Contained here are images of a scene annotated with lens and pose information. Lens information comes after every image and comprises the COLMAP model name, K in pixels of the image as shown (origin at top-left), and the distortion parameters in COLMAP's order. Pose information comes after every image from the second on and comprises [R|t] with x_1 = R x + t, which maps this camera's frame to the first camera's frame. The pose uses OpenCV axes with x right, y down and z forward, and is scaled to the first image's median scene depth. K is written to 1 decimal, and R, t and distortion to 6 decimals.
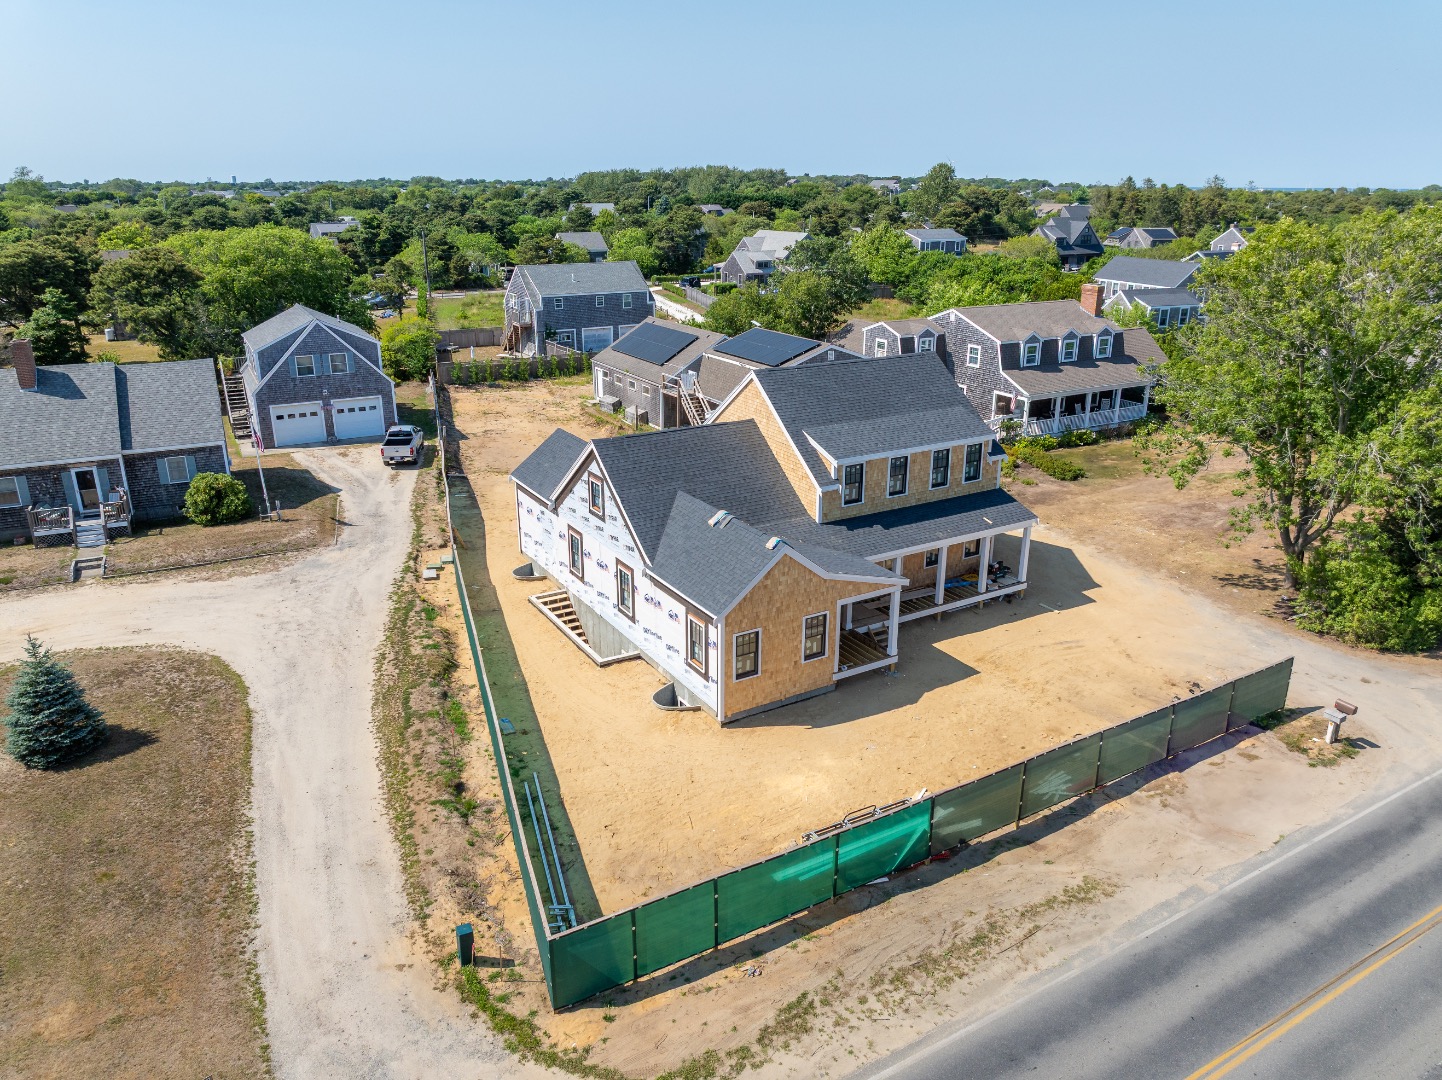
lens RADIAL K [[1012.8, 0, 721.0], [0, 1012.8, 540.0], [0, 0, 1]] dist [-0.033960, 0.019243]
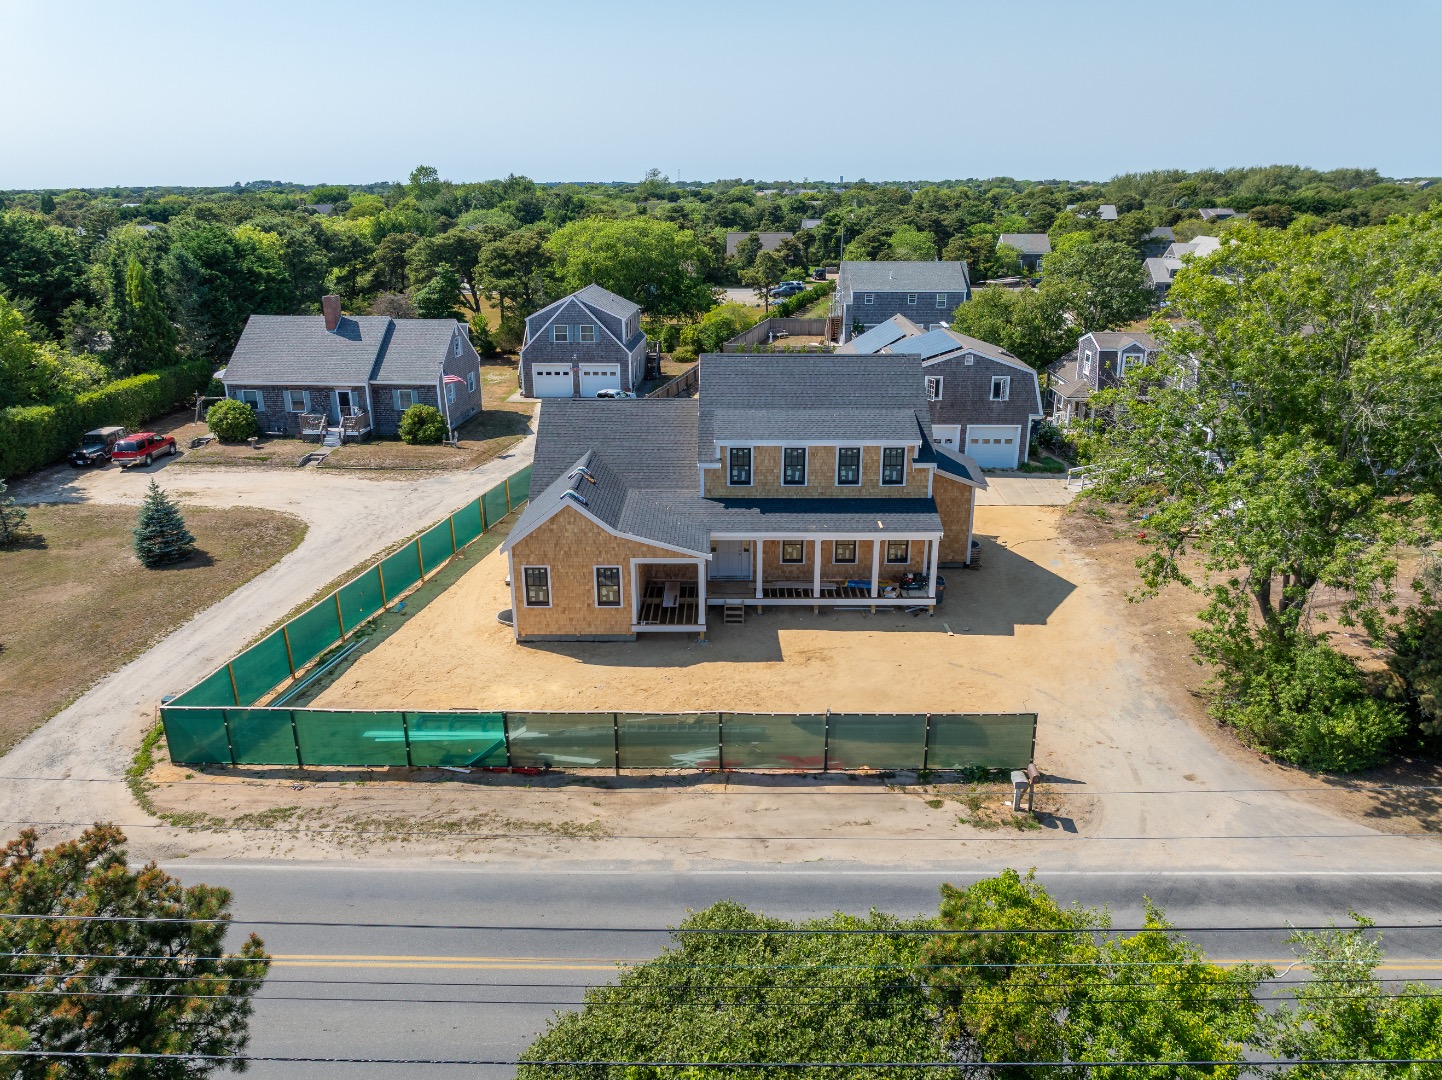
lens RADIAL K [[1012.8, 0, 721.0], [0, 1012.8, 540.0], [0, 0, 1]] dist [-0.033960, 0.019243]
pose [[0.854229, 0.169356, -0.491540, 0.565893], [-0.169593, 0.984510, 0.044475, -0.020035], [0.491458, 0.045370, 0.869719, 0.062427]]
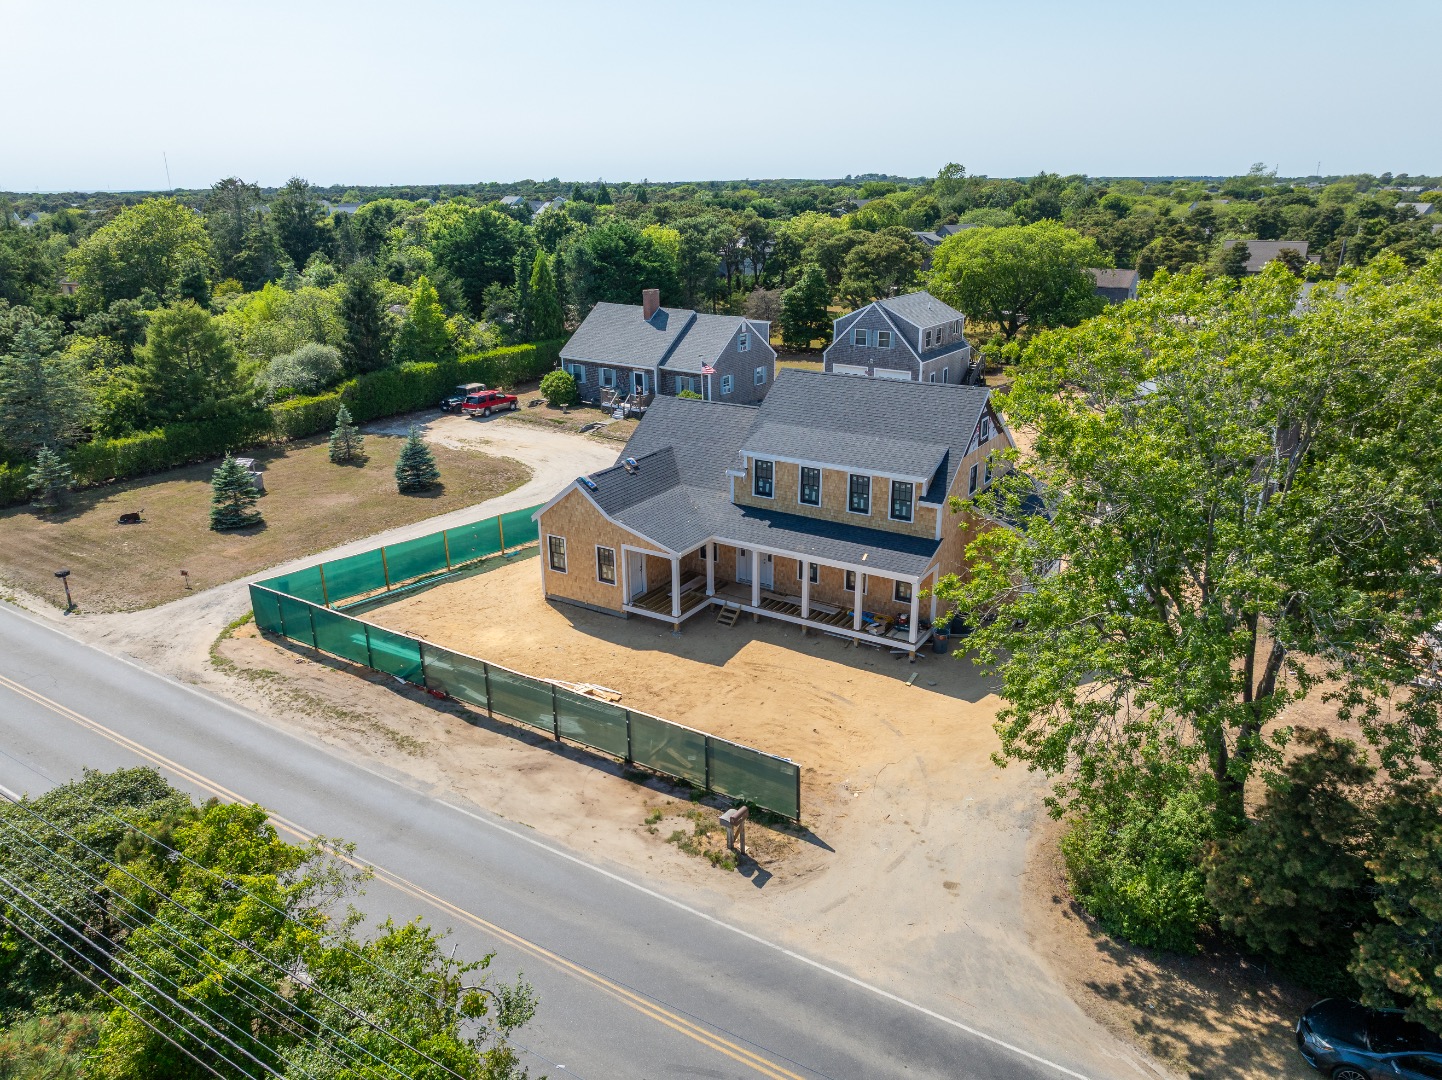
lens RADIAL K [[1012.8, 0, 721.0], [0, 1012.8, 540.0], [0, 0, 1]] dist [-0.033960, 0.019243]
pose [[0.452407, 0.294703, -0.841711, 0.921493], [-0.289389, 0.941261, 0.174016, -0.148563], [0.843553, 0.164856, 0.511117, 0.358216]]
